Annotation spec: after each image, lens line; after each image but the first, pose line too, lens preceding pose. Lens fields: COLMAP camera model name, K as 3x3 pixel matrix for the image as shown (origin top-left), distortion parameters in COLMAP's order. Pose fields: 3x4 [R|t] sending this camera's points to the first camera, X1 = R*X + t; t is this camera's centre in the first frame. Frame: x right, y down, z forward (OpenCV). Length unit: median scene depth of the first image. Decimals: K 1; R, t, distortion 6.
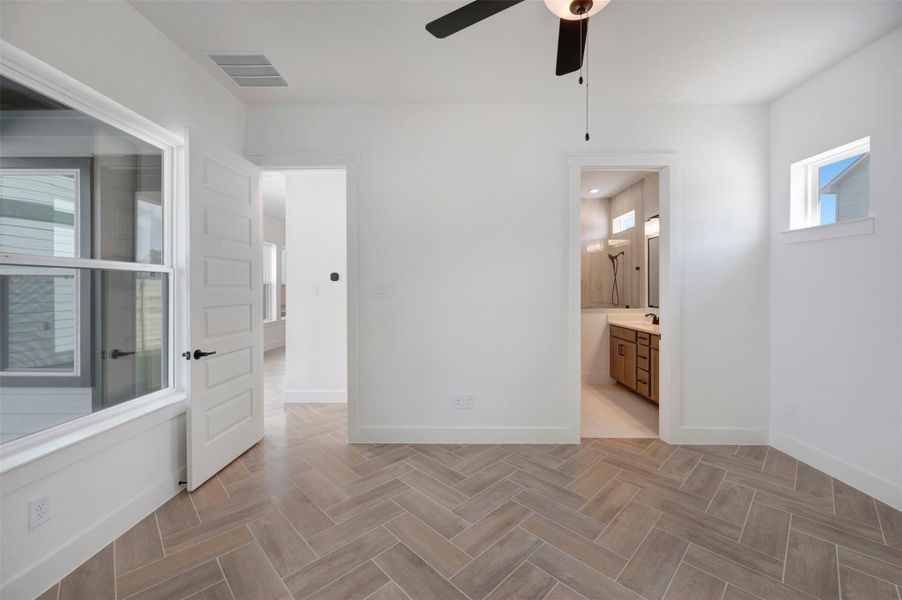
lens RADIAL K [[360.9, 0, 454.6], [0, 360.9, 287.0], [0, 0, 1]] dist [-0.002704, -0.000336]
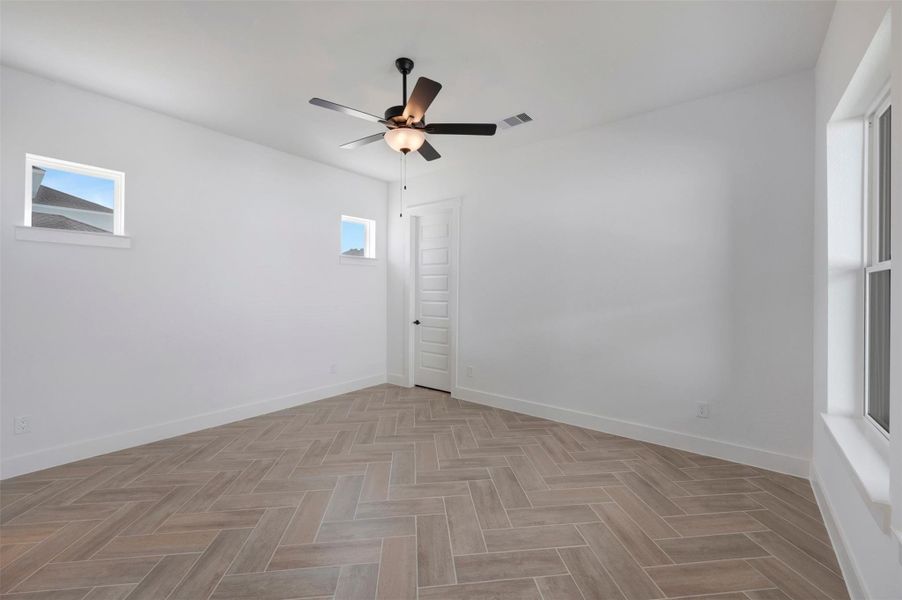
lens RADIAL K [[368.6, 0, 454.9], [0, 368.6, 290.4], [0, 0, 1]] dist [0.000433, -0.000074]
pose [[-0.792079, -0.000101, 0.610418, -0.542094], [-0.005402, 0.999962, -0.006843, 0.005464], [-0.610395, -0.008717, -0.792050, 1.185108]]
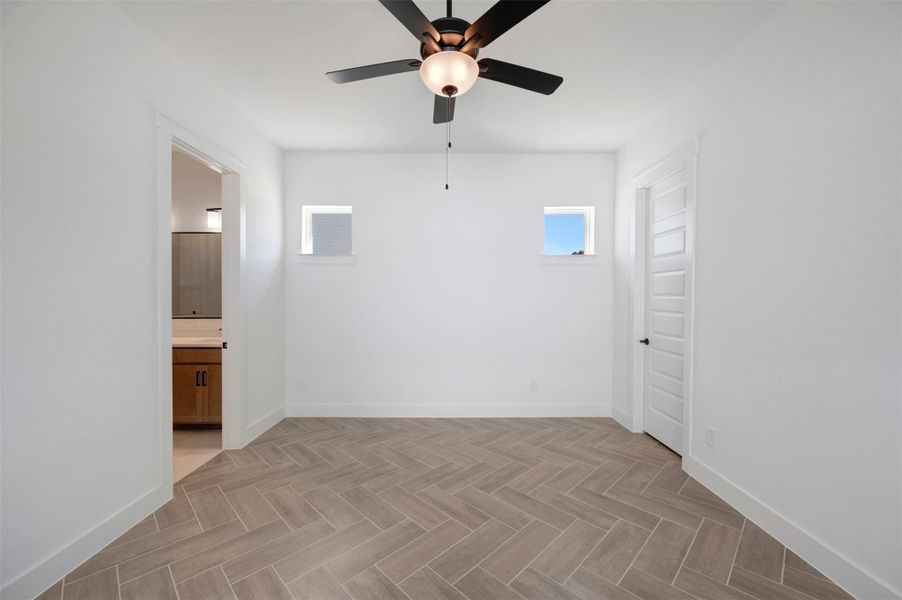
lens RADIAL K [[359.1, 0, 452.7], [0, 359.1, 299.4], [0, 0, 1]] dist [-0.001070, -0.000427]
pose [[-0.011254, -0.007528, 0.999908, -0.492993], [-0.005902, 0.999955, 0.007462, 0.002635], [-0.999919, -0.005818, -0.011298, 0.484320]]
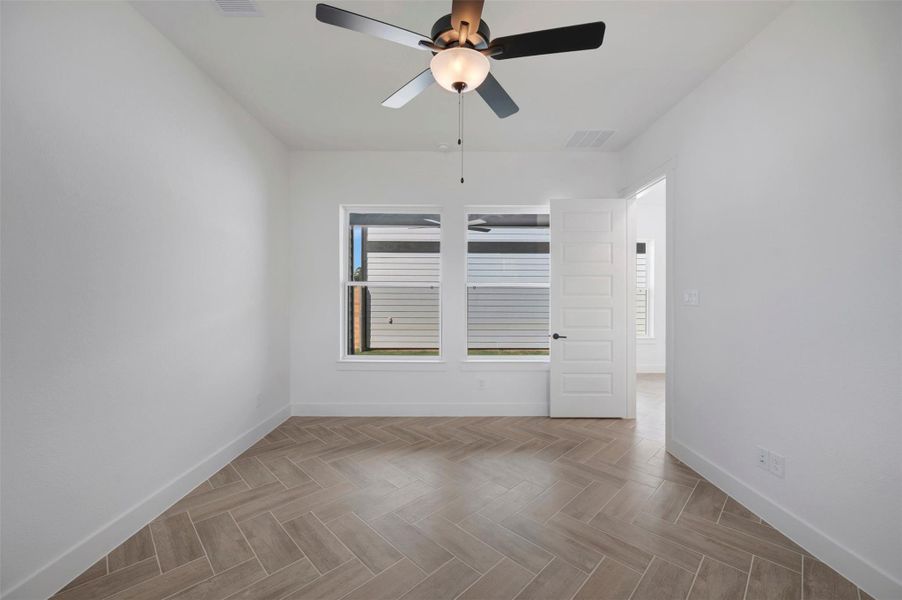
lens RADIAL K [[359.1, 0, 452.7], [0, 359.1, 299.4], [0, 0, 1]] dist [-0.001070, -0.000427]
pose [[0.011947, 0.008614, -0.999892, 0.823230], [0.002124, 0.999960, 0.008640, 0.003693], [0.999926, -0.002227, 0.011929, 0.463716]]
